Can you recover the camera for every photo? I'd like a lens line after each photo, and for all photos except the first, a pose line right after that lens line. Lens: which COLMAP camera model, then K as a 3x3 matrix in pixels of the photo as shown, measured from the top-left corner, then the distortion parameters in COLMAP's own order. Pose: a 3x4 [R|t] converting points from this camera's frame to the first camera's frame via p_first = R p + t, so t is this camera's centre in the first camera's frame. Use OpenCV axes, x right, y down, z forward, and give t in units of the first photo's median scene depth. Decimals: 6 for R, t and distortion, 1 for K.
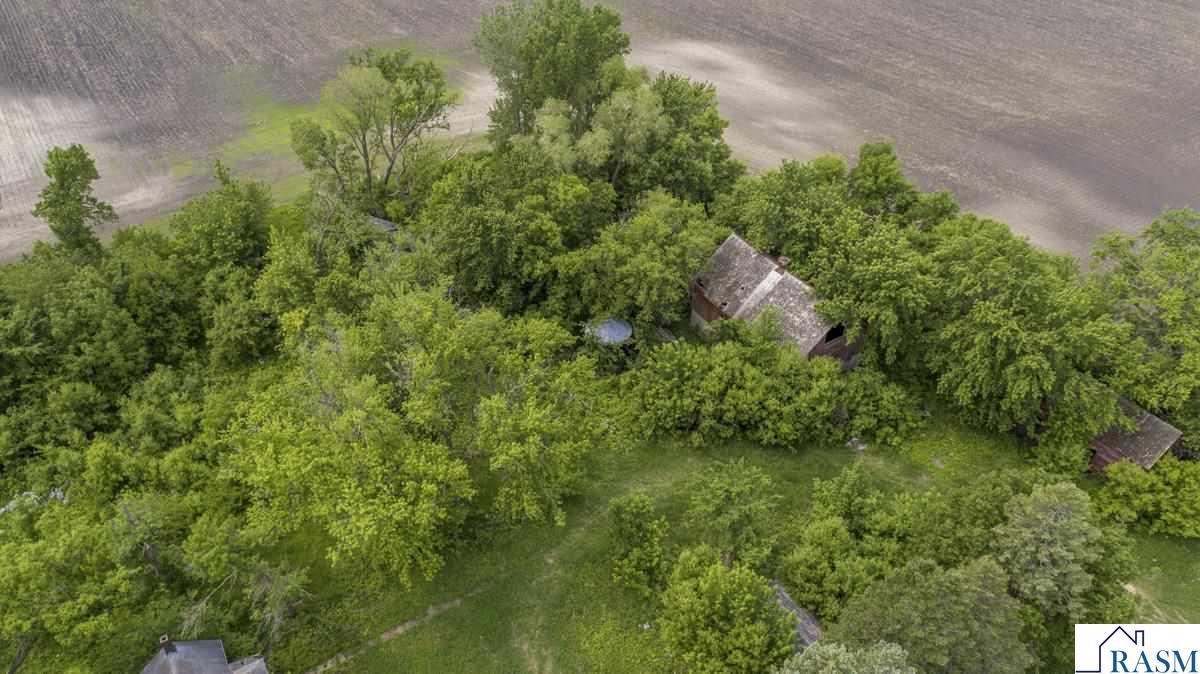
lens RADIAL K [[811.8, 0, 600.0], [0, 811.8, 337.0], [0, 0, 1]] dist [-0.000339, 0.001818]
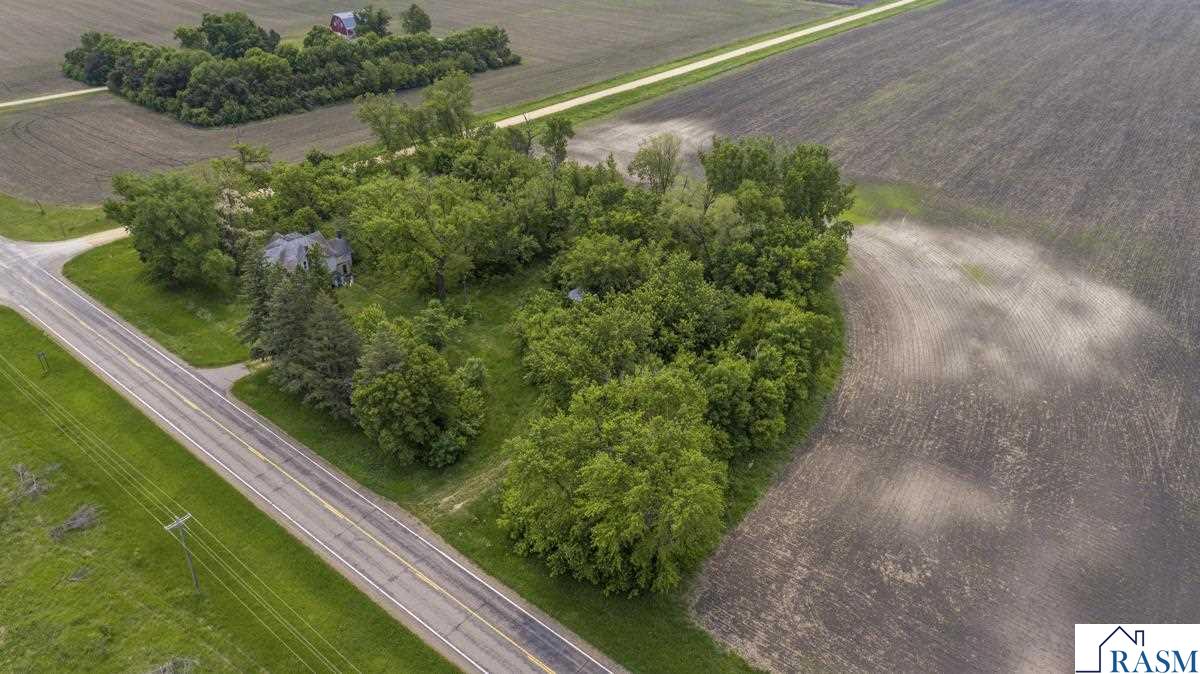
lens RADIAL K [[811.8, 0, 600.0], [0, 811.8, 337.0], [0, 0, 1]] dist [-0.000339, 0.001818]
pose [[0.317209, 0.480417, -0.817666, 1.470881], [-0.619419, 0.757833, 0.204962, -0.315162], [0.718122, 0.441462, 0.537971, 0.208736]]
